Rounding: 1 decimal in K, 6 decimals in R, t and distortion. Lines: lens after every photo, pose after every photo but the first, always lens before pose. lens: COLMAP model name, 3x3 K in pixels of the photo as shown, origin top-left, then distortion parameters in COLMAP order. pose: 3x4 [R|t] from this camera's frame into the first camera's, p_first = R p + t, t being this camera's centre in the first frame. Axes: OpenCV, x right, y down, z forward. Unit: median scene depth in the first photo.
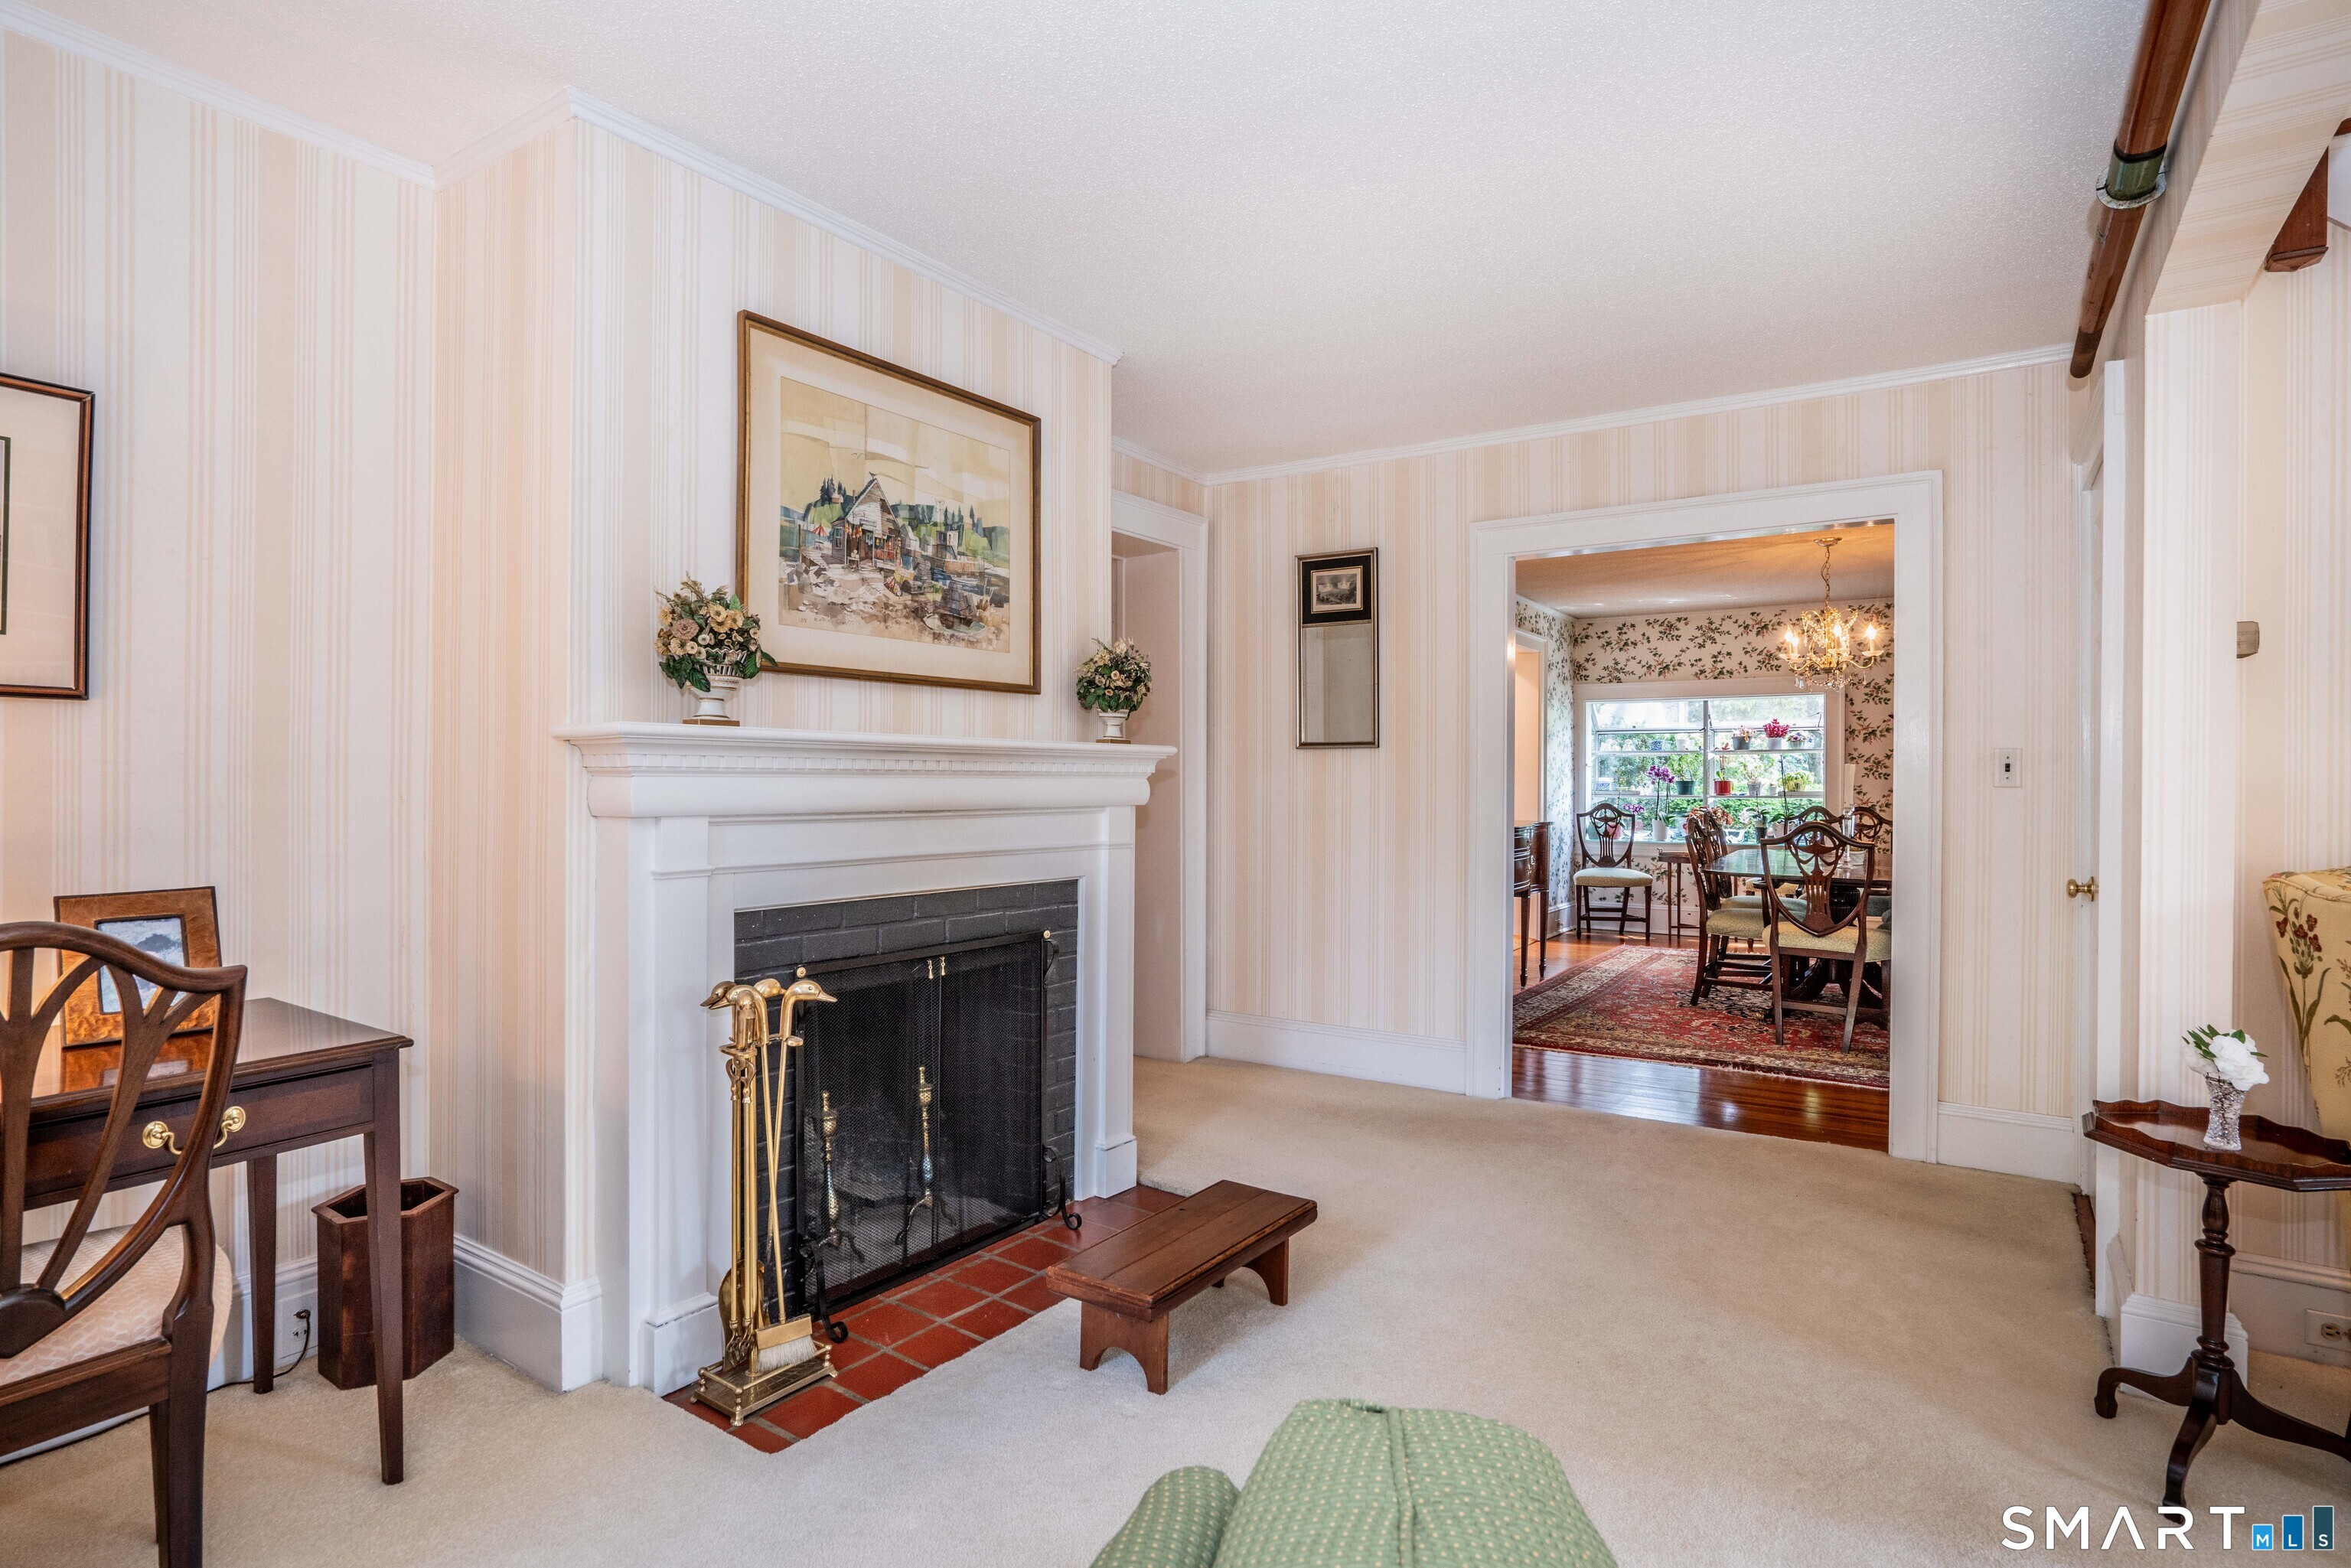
lens RADIAL K [[1216.4, 0, 1175.5], [0, 1216.4, 784.0], [0, 0, 1]] dist [-0.026912, 0.018034]
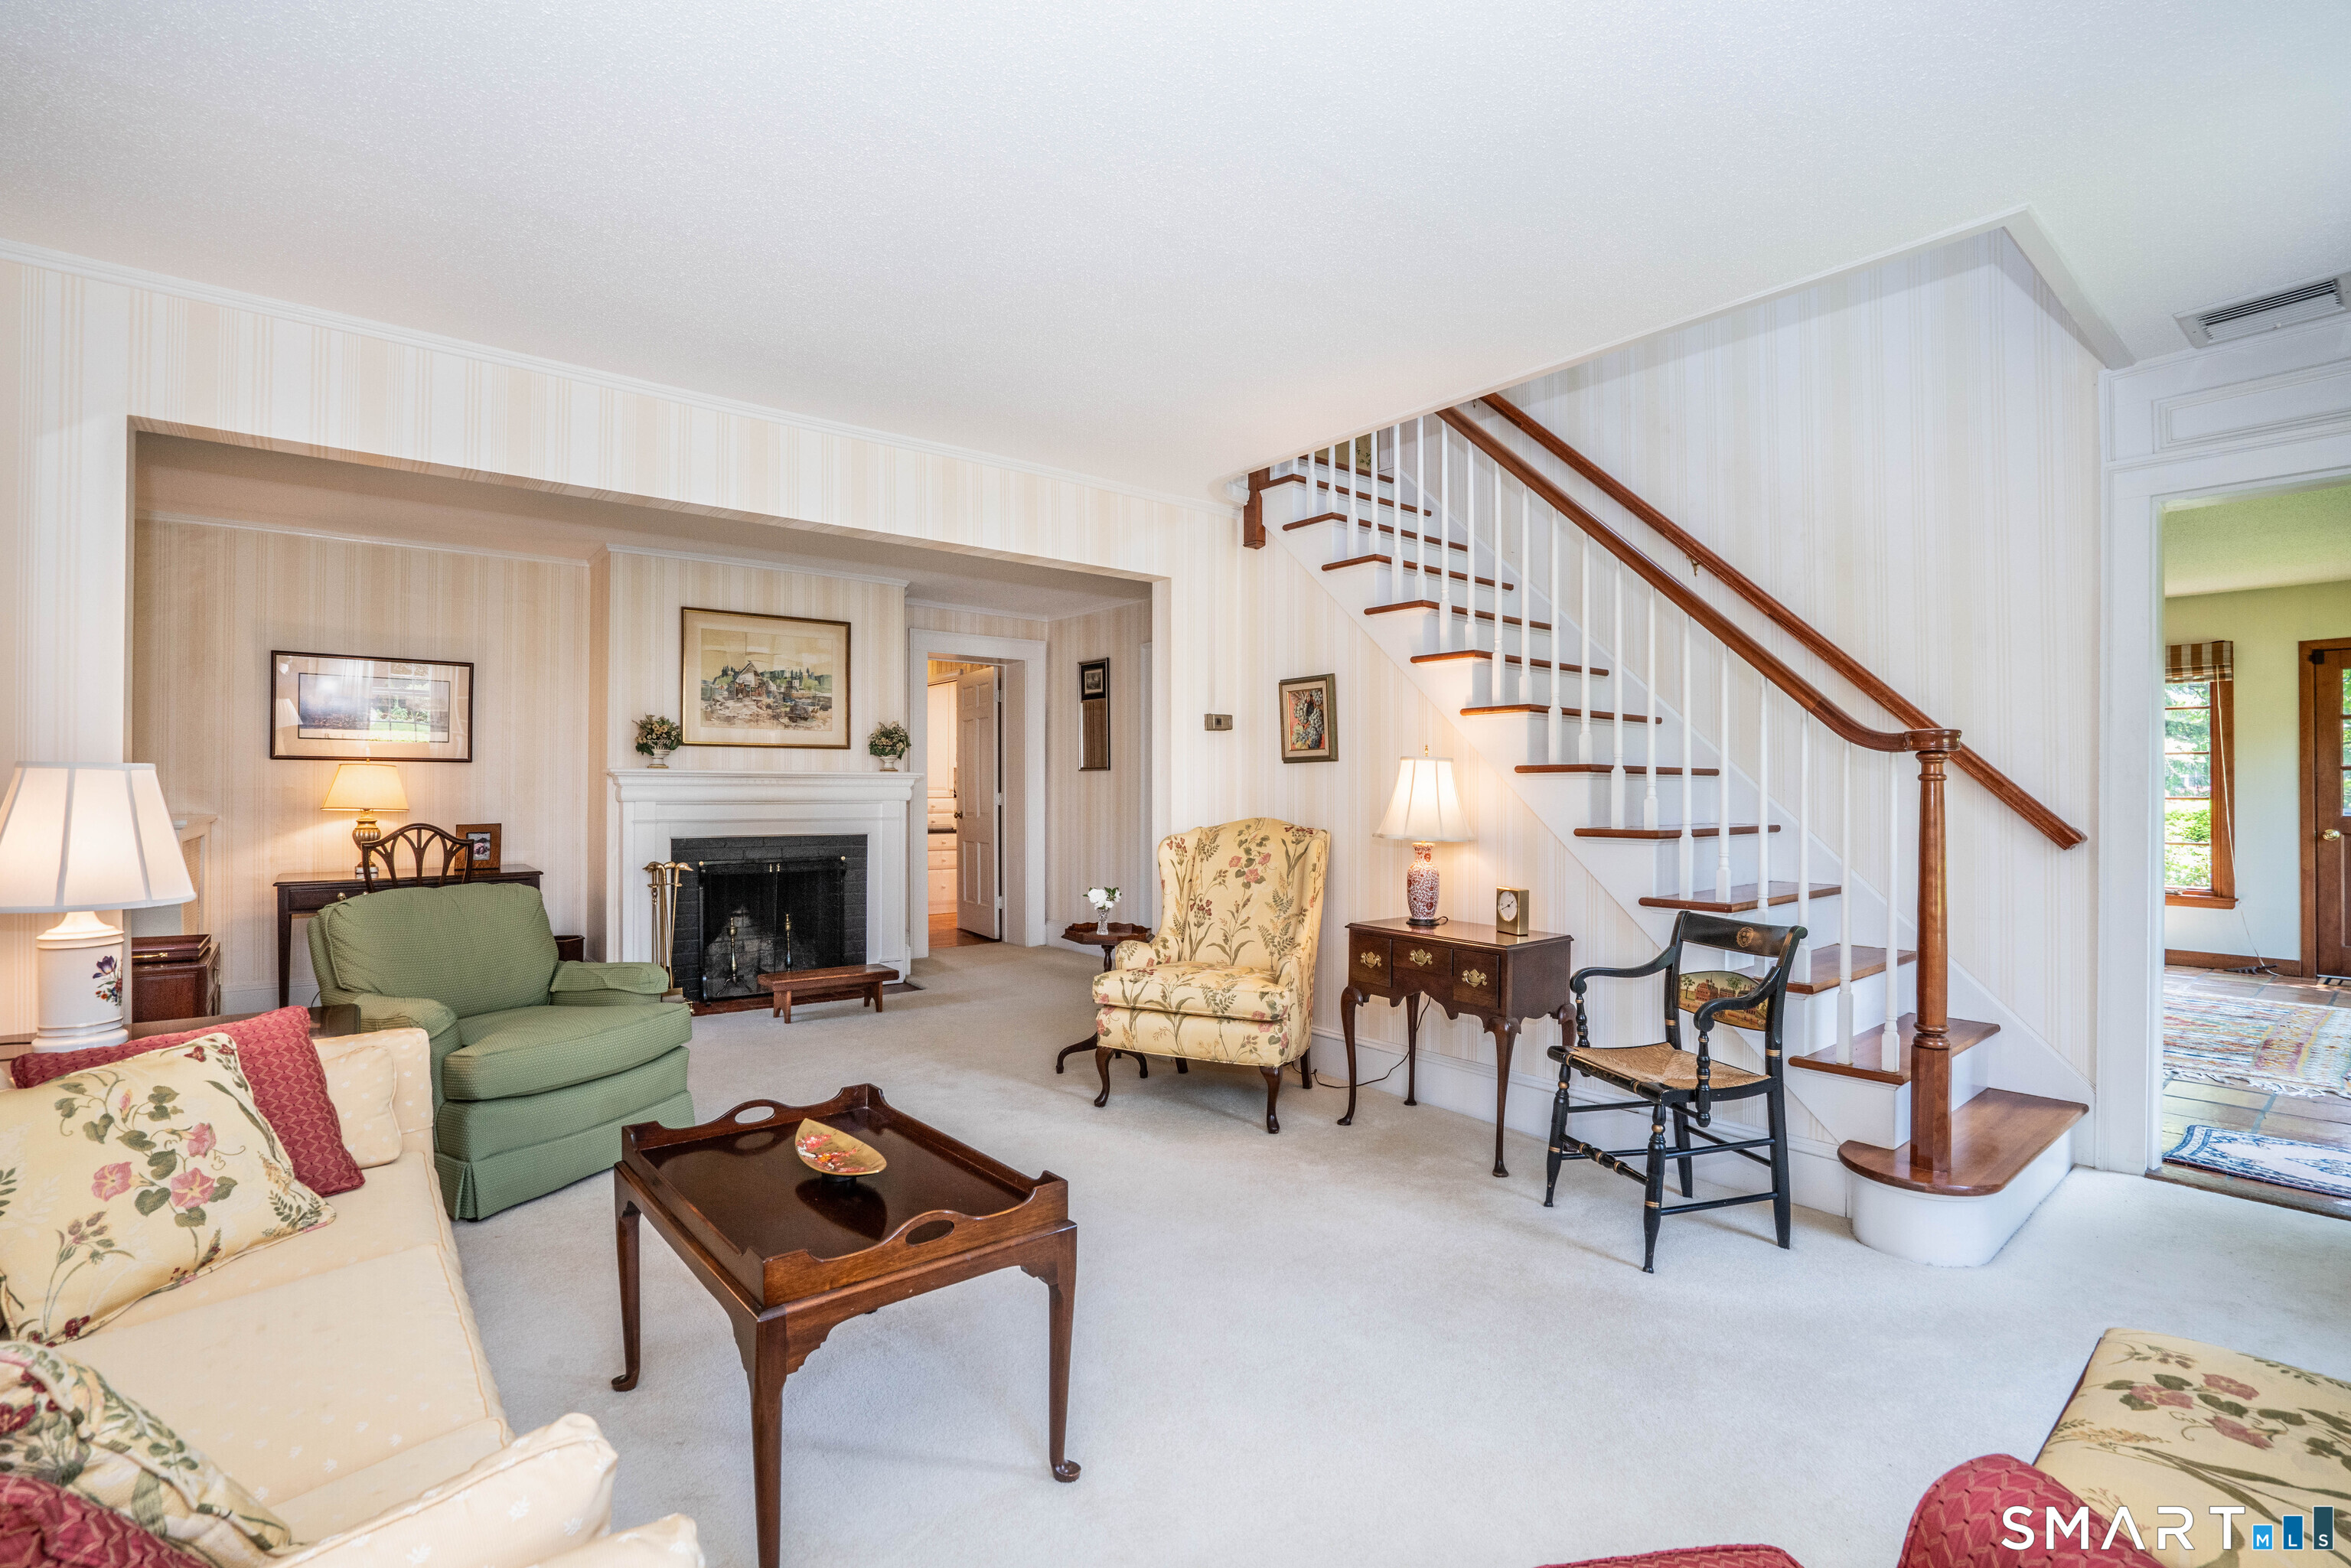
lens RADIAL K [[1128.7, 0, 1193.4], [0, 1128.7, 787.2], [0, 0, 1]] dist [-0.021344, 0.021221]
pose [[0.955952, 0.002098, -0.293517, 1.174925], [-0.003243, 0.999989, -0.003415, -0.000739], [0.293506, 0.004216, 0.955948, -0.822379]]
